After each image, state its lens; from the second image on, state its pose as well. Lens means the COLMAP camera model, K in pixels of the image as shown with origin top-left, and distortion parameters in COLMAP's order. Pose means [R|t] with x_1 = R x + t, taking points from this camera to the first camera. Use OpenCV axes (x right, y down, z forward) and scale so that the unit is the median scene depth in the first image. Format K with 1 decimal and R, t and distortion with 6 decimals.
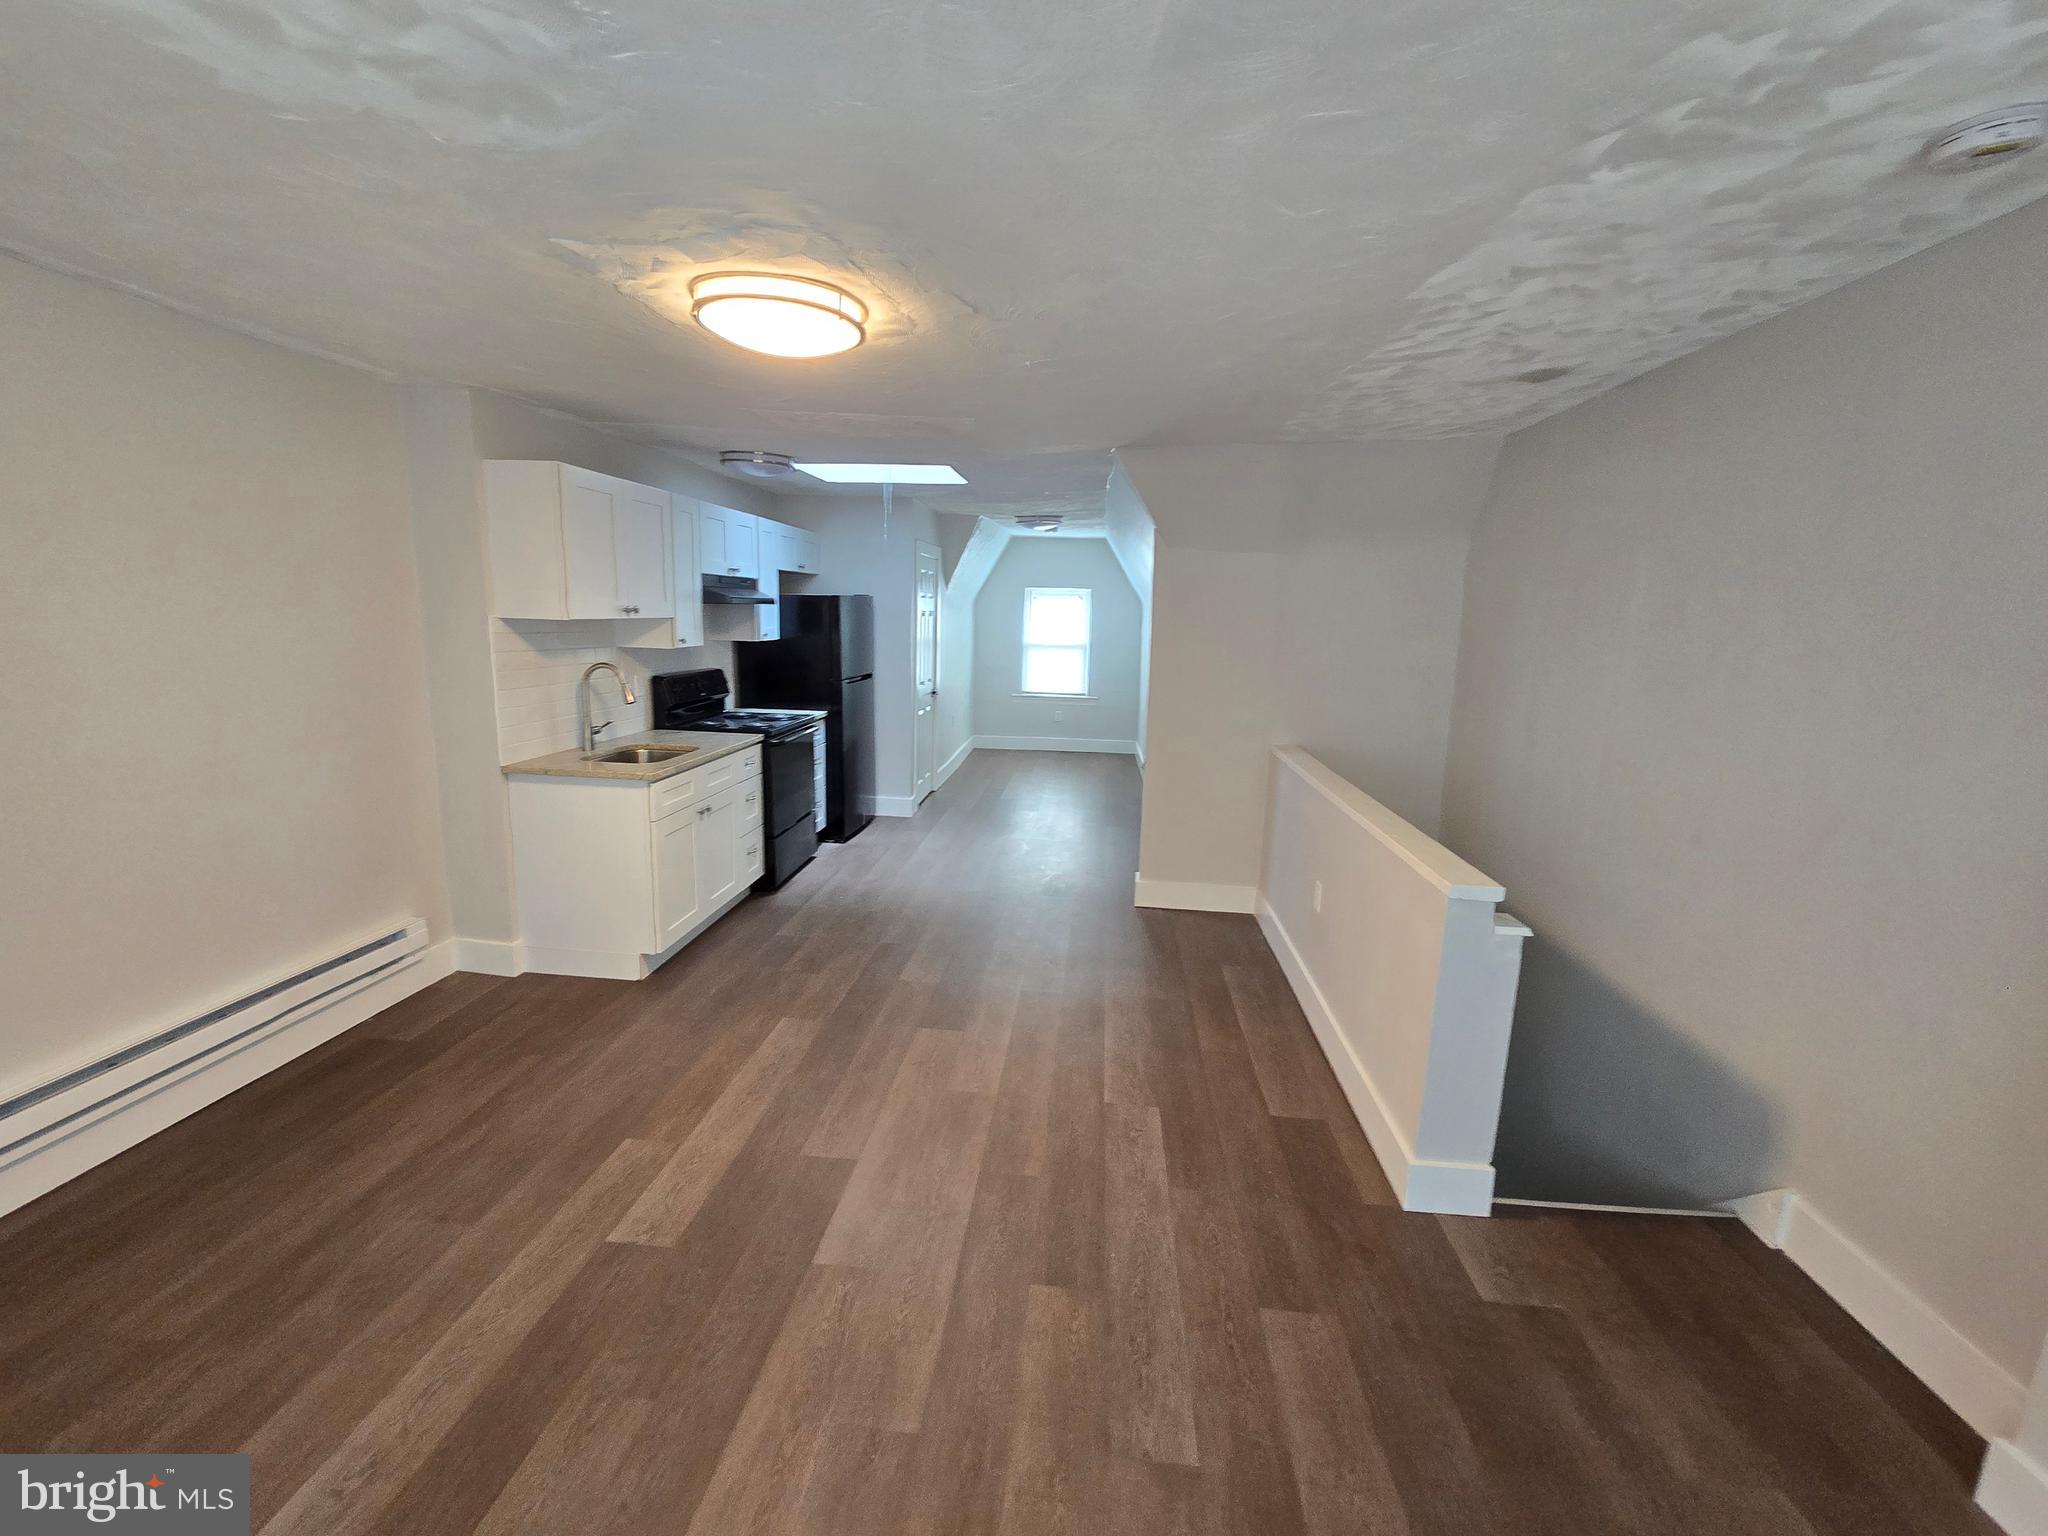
lens RADIAL K [[830.9, 0, 1017.2], [0, 830.9, 766.6], [0, 0, 1]] dist [-0.003059, -0.000050]
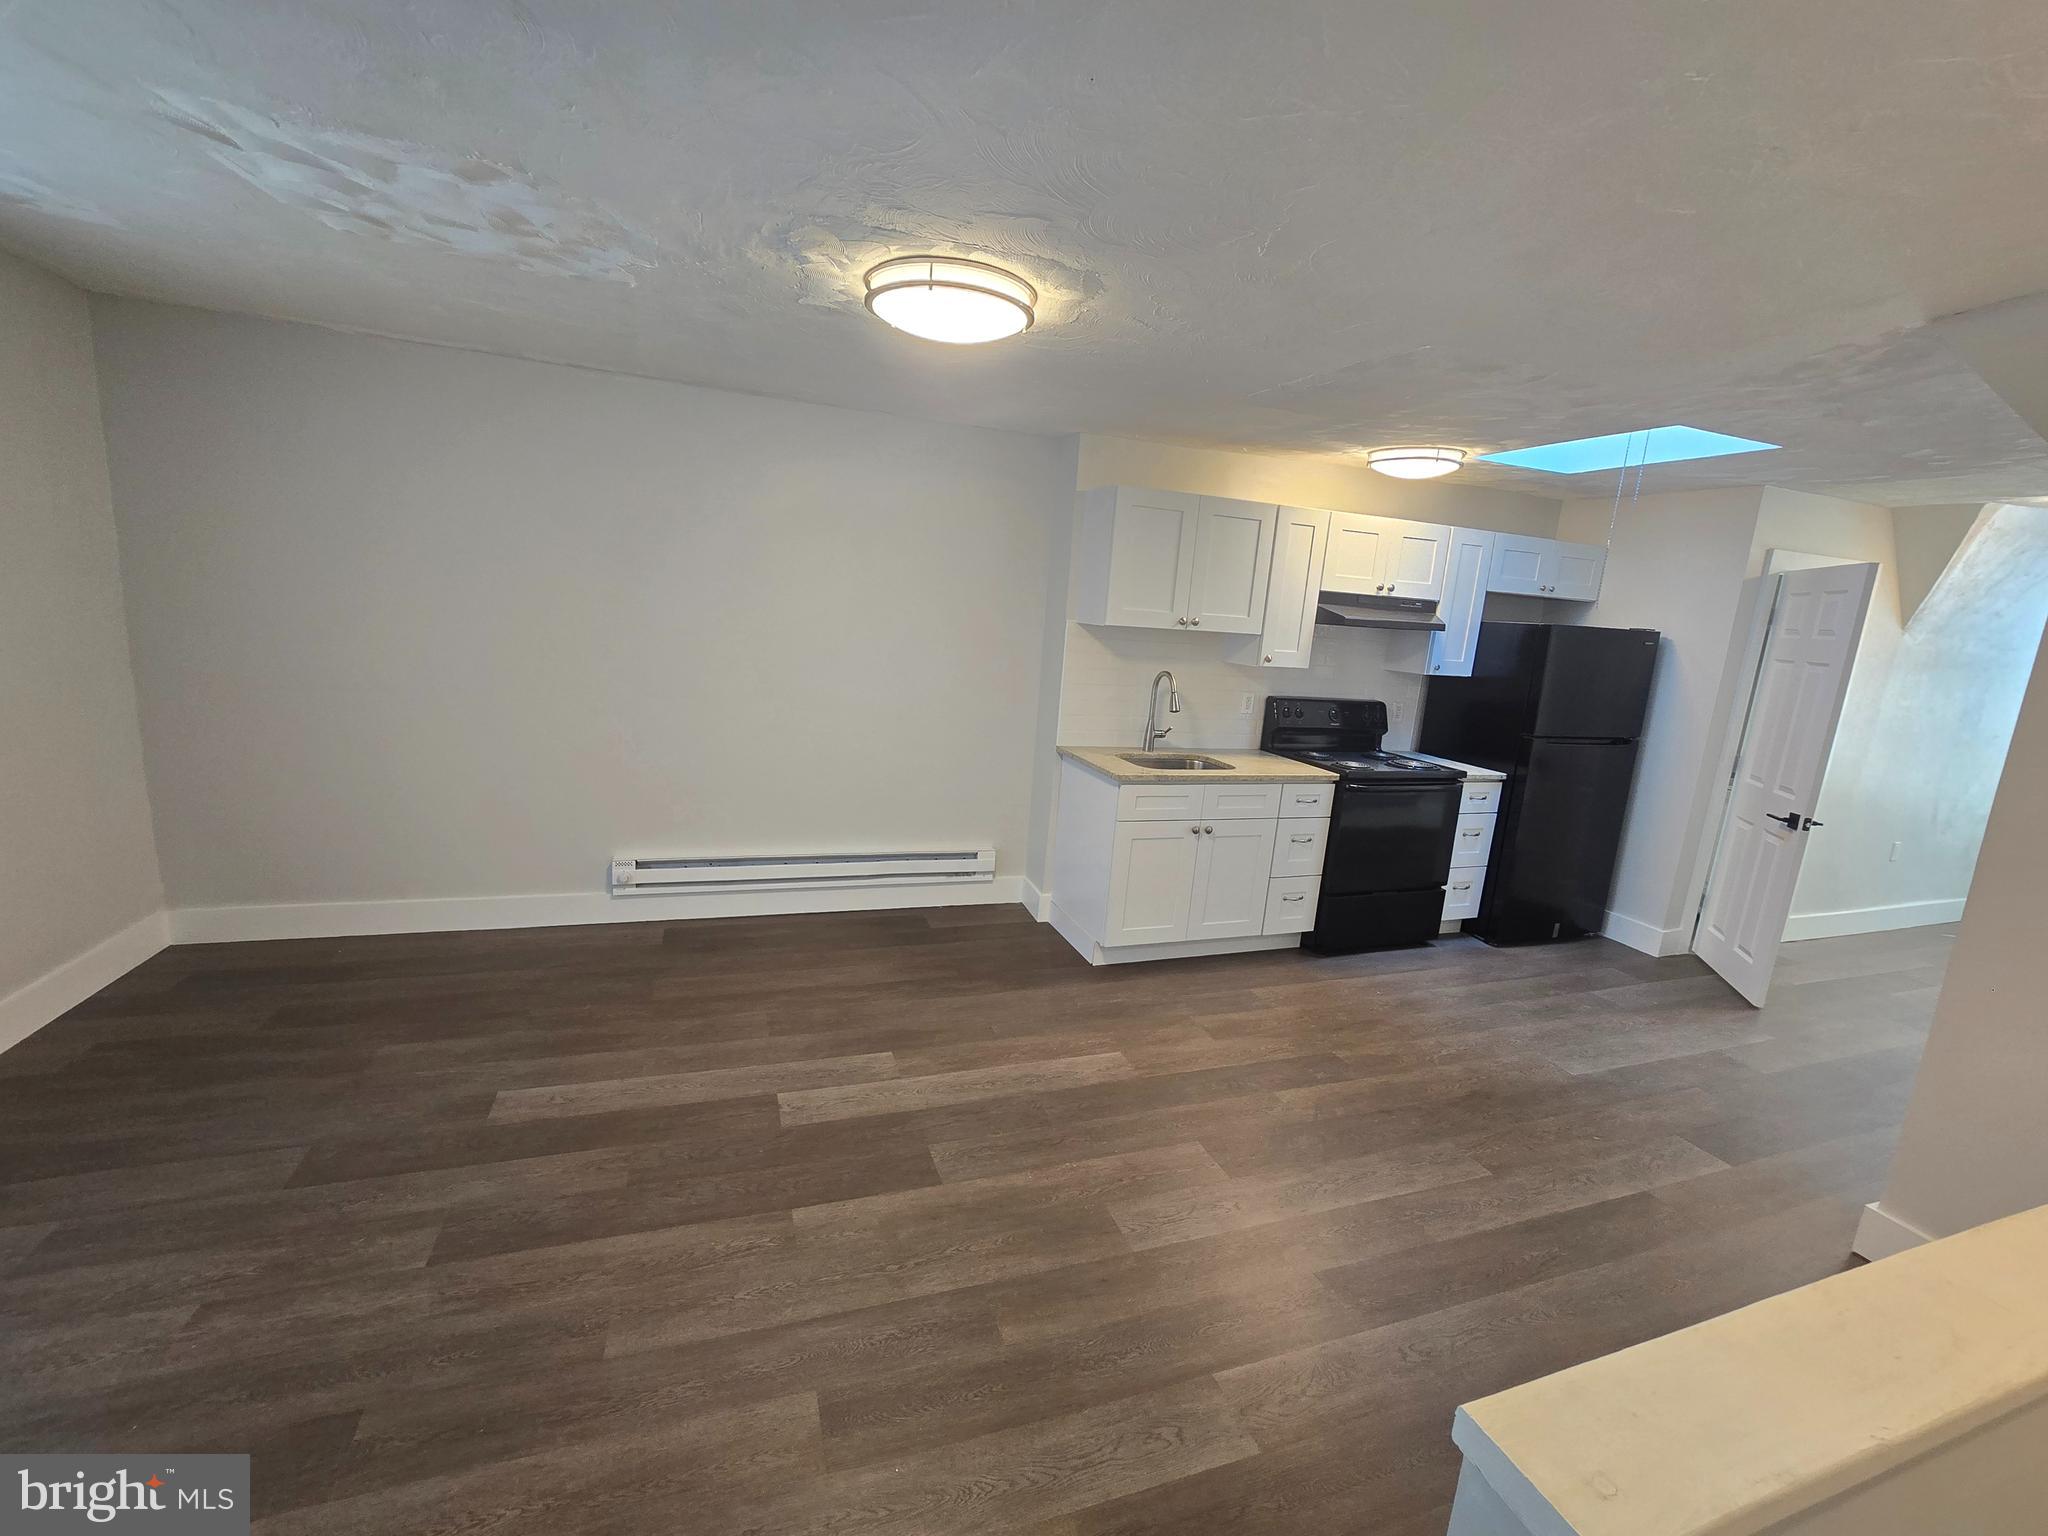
lens RADIAL K [[847.8, 0, 1024.0], [0, 847.8, 768.0], [0, 0, 1]] dist [-0.001121, 0.000182]
pose [[0.438953, 0.175881, -0.881128, 0.422226], [-0.224243, 0.971067, 0.082122, -0.056482], [0.870078, 0.161539, 0.465692, 0.387174]]
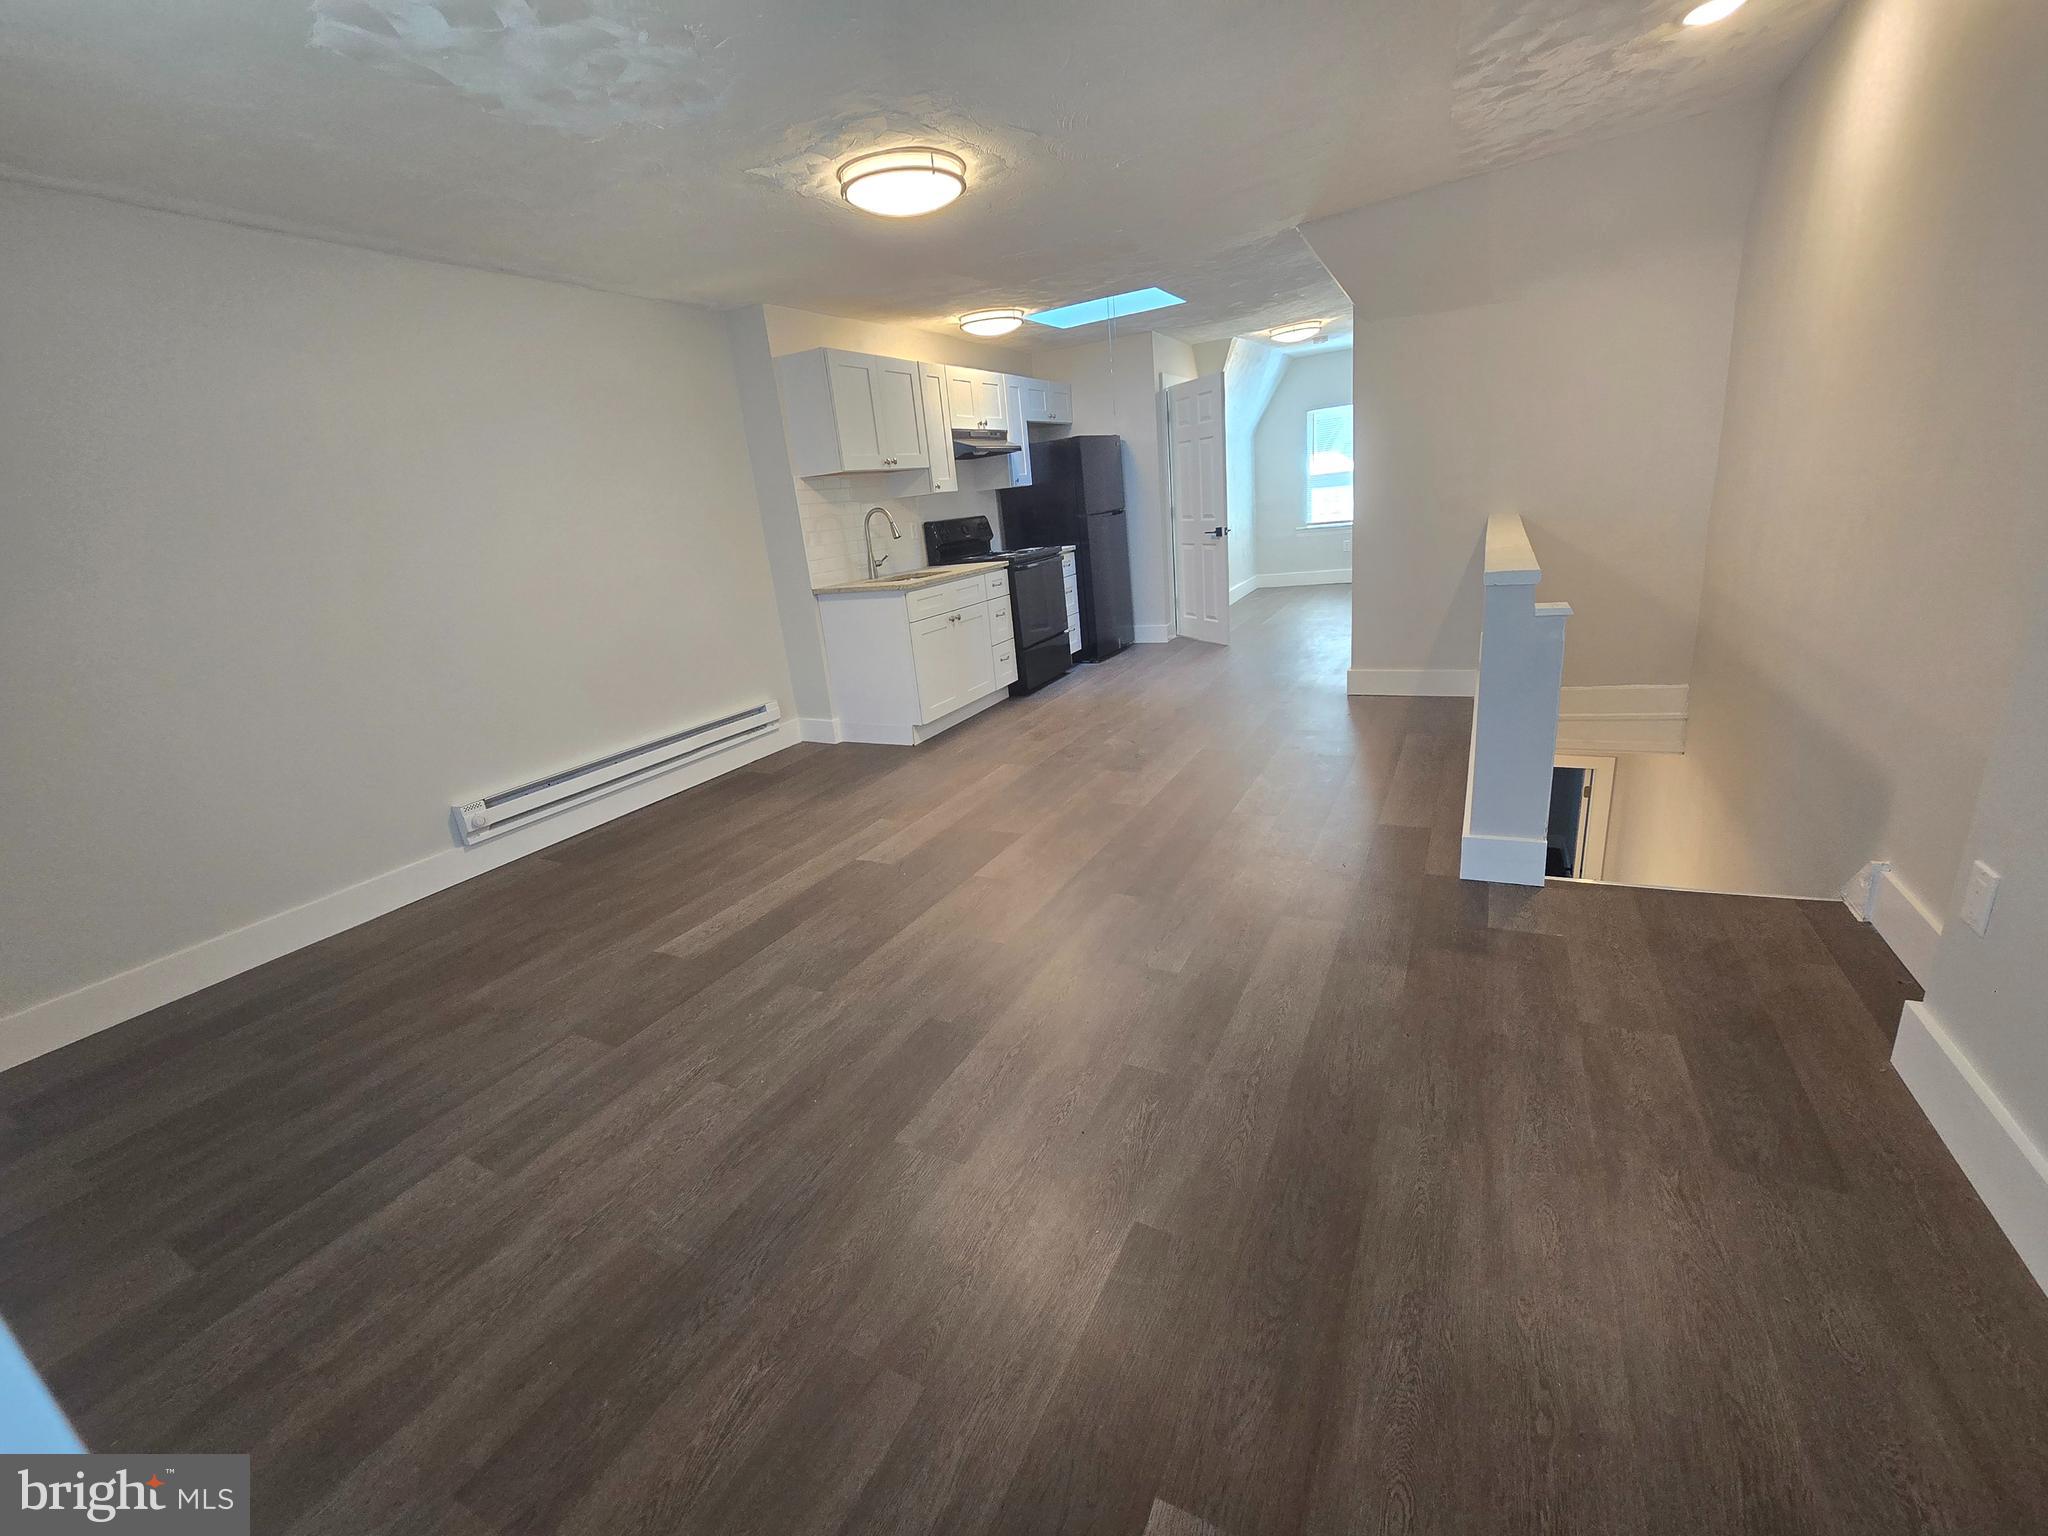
lens RADIAL K [[831.0, 0, 1015.7], [0, 831.0, 757.0], [0, 0, 1]] dist [-0.000494, -0.000034]
pose [[0.915200, -0.005494, -0.402962, 0.237032], [0.057718, 0.991386, 0.117570, 0.130480], [0.398845, -0.130858, 0.907634, -0.152321]]
